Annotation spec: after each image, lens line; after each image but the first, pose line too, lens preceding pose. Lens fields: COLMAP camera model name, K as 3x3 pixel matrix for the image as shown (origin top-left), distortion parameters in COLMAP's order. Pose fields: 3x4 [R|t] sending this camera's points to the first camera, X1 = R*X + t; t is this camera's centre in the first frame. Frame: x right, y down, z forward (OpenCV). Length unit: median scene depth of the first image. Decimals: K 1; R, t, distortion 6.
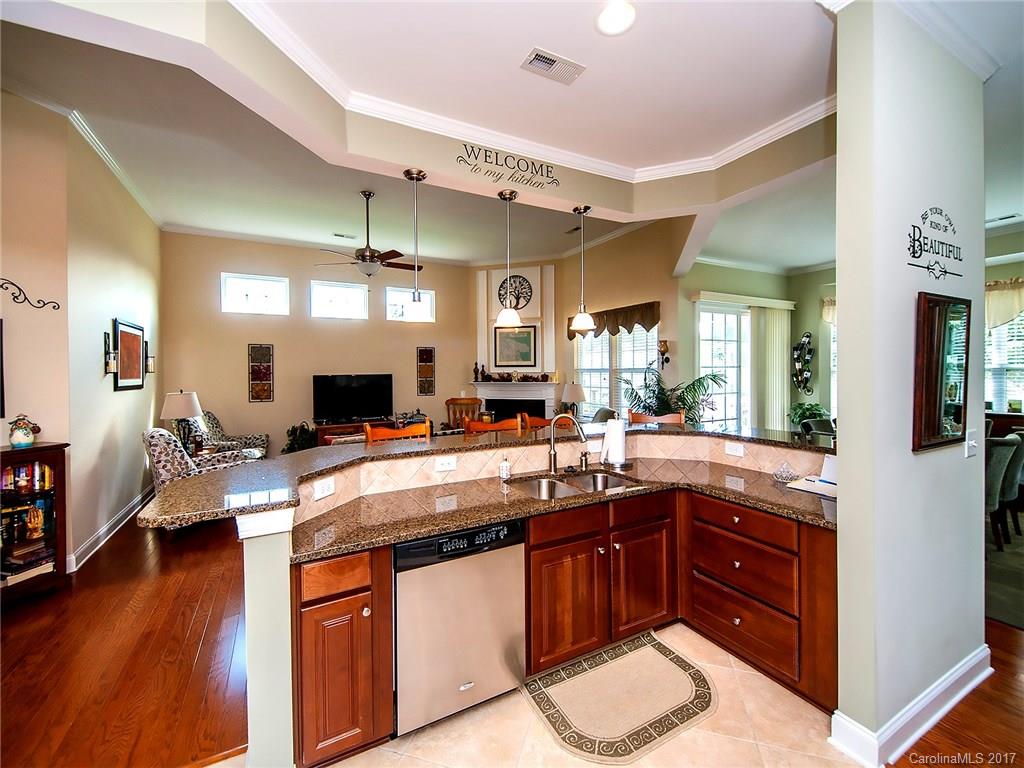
lens RADIAL K [[423.3, 0, 503.2], [0, 423.3, 370.6], [0, 0, 1]] dist [0.002161, -0.005342]
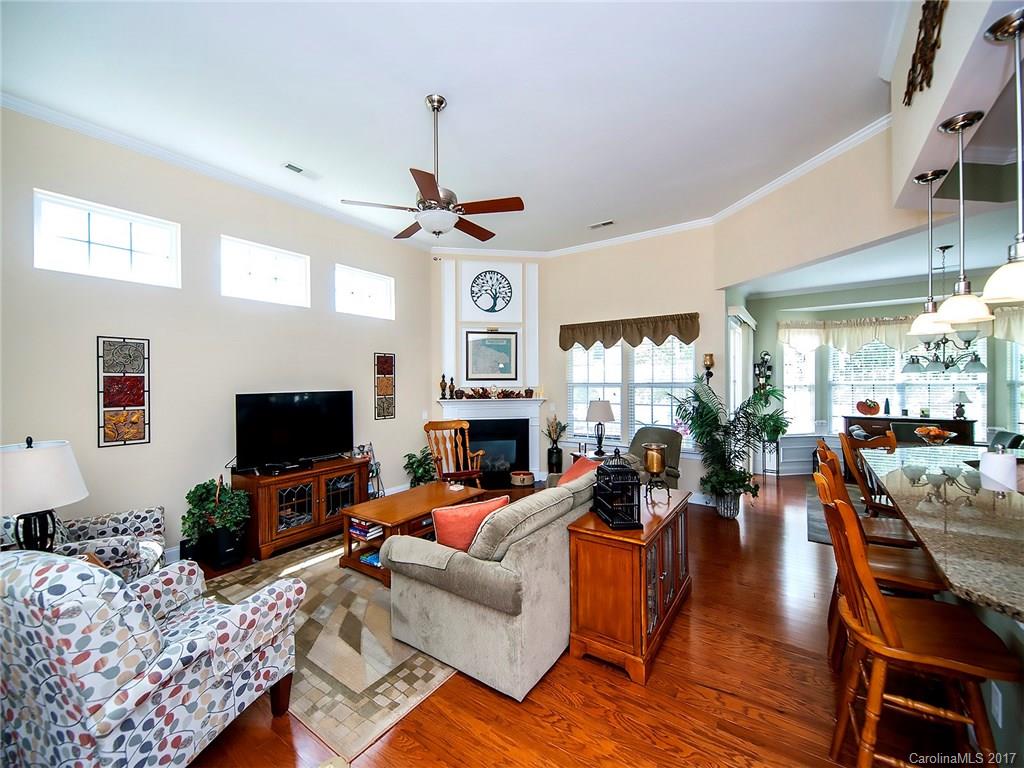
lens RADIAL K [[416.4, 0, 506.9], [0, 416.4, 380.7], [0, 0, 1]] dist [0.002635, -0.000468]
pose [[0.886830, 0.002984, 0.462085, -0.334691], [-0.000579, 0.999986, -0.005345, -0.004187], [-0.462095, 0.004473, 0.886819, 0.270024]]
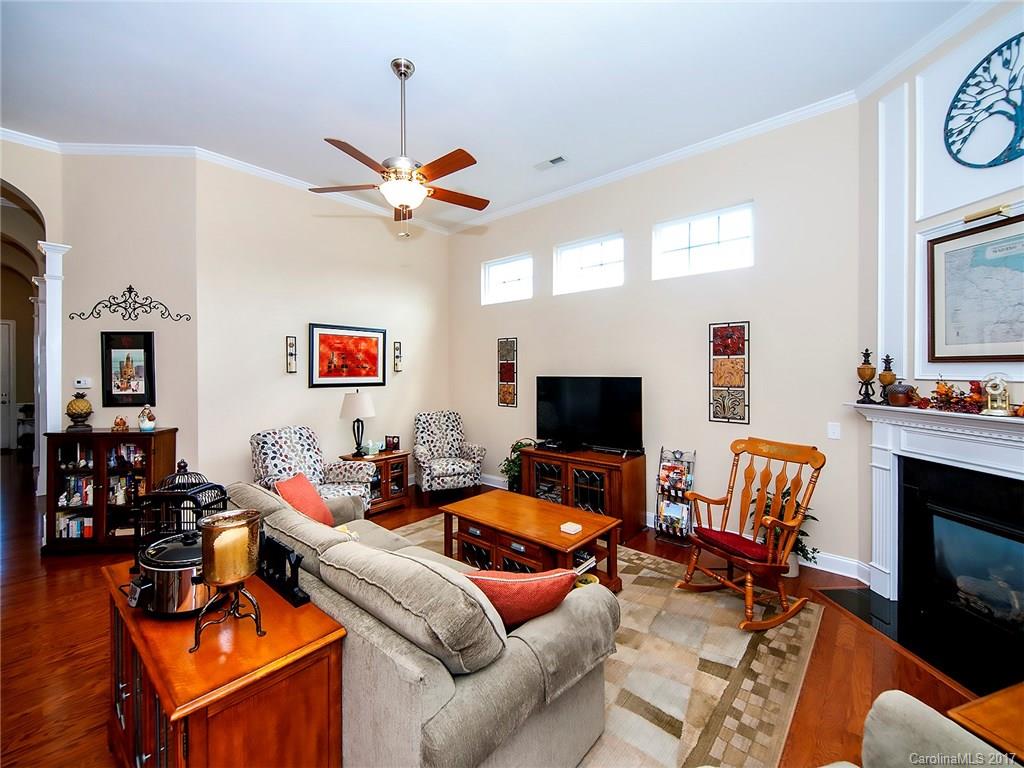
lens RADIAL K [[423.3, 0, 503.2], [0, 423.3, 370.6], [0, 0, 1]] dist [0.002161, -0.005342]
pose [[0.353384, 0.010346, -0.935421, 0.177675], [-0.001396, 0.999944, 0.010532, -0.005622], [0.935477, -0.002416, 0.353378, 0.604649]]
